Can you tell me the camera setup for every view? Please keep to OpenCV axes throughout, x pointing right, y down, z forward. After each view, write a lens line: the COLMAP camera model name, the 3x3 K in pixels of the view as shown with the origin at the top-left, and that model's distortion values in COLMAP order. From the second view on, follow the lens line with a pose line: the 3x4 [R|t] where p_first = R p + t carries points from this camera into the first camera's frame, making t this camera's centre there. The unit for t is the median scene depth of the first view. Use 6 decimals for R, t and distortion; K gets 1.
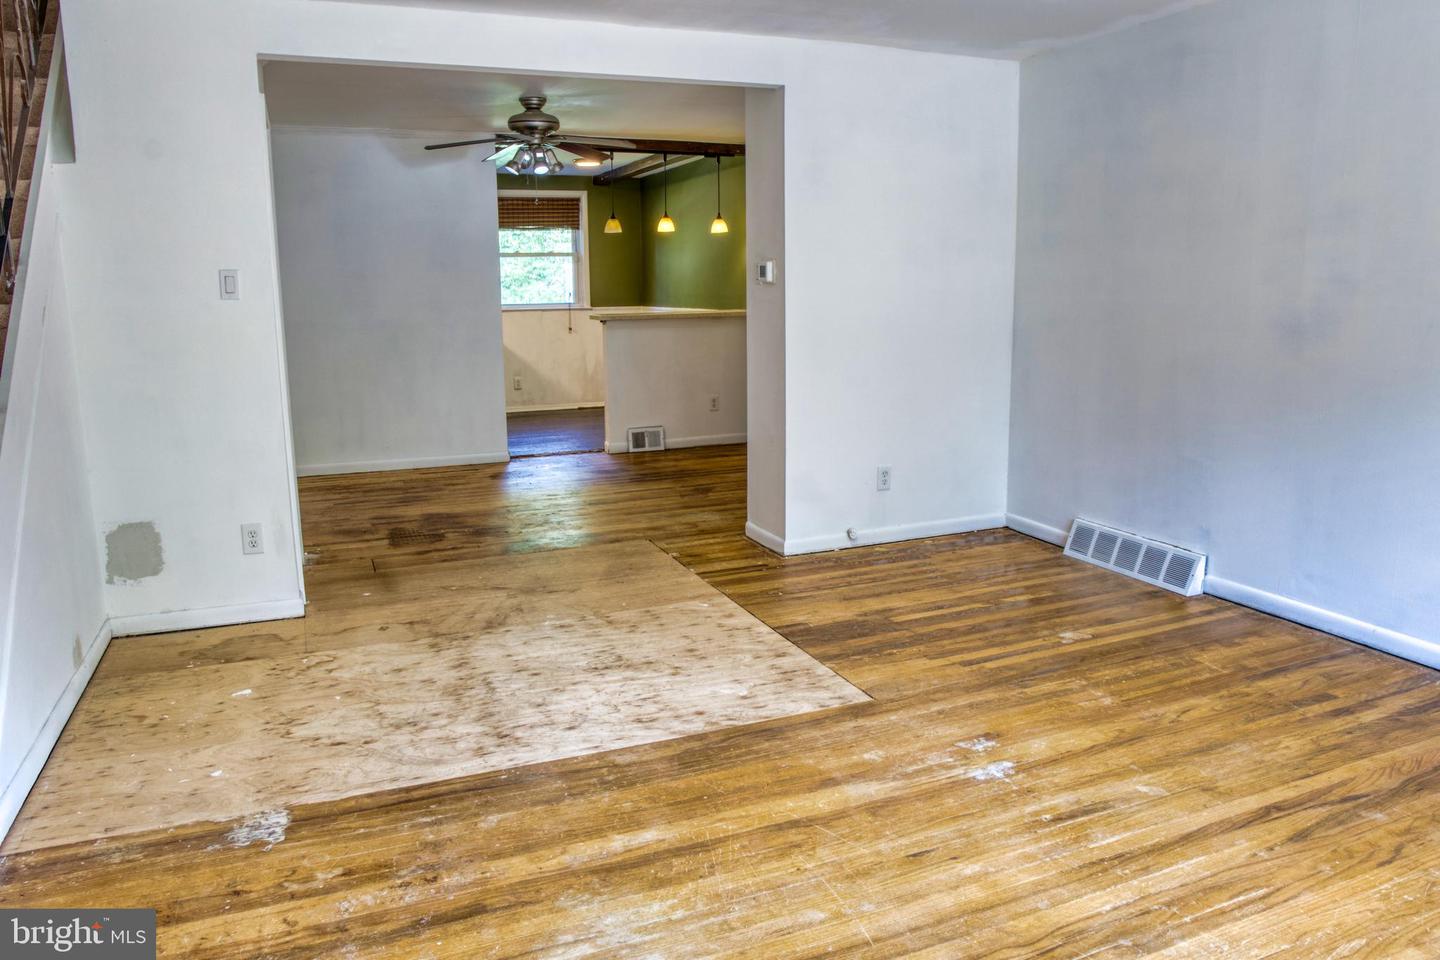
lens RADIAL K [[1023.7, 0, 722.9], [0, 1023.7, 479.6], [0, 0, 1]] dist [-0.097492, 0.067147]
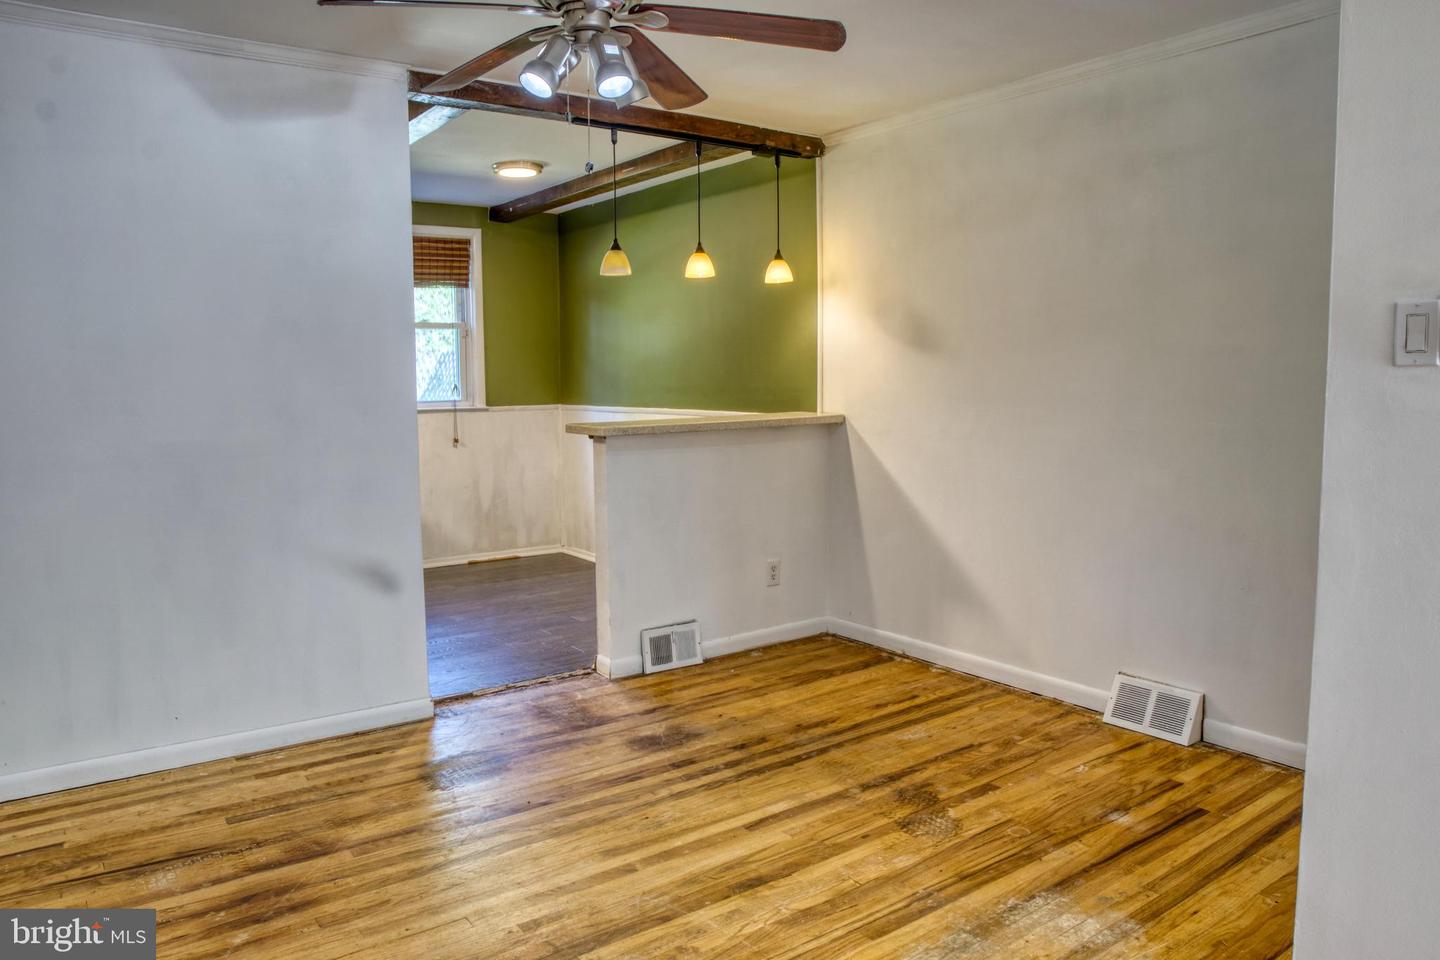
lens RADIAL K [[1023.7, 0, 721.1], [0, 1023.7, 480.6], [0, 0, 1]] dist [-0.097492, 0.067147]
pose [[0.973599, -0.016902, 0.227638, -0.135277], [0.037301, 0.995630, -0.085610, -0.062868], [-0.225197, 0.091841, 0.969975, 0.351269]]
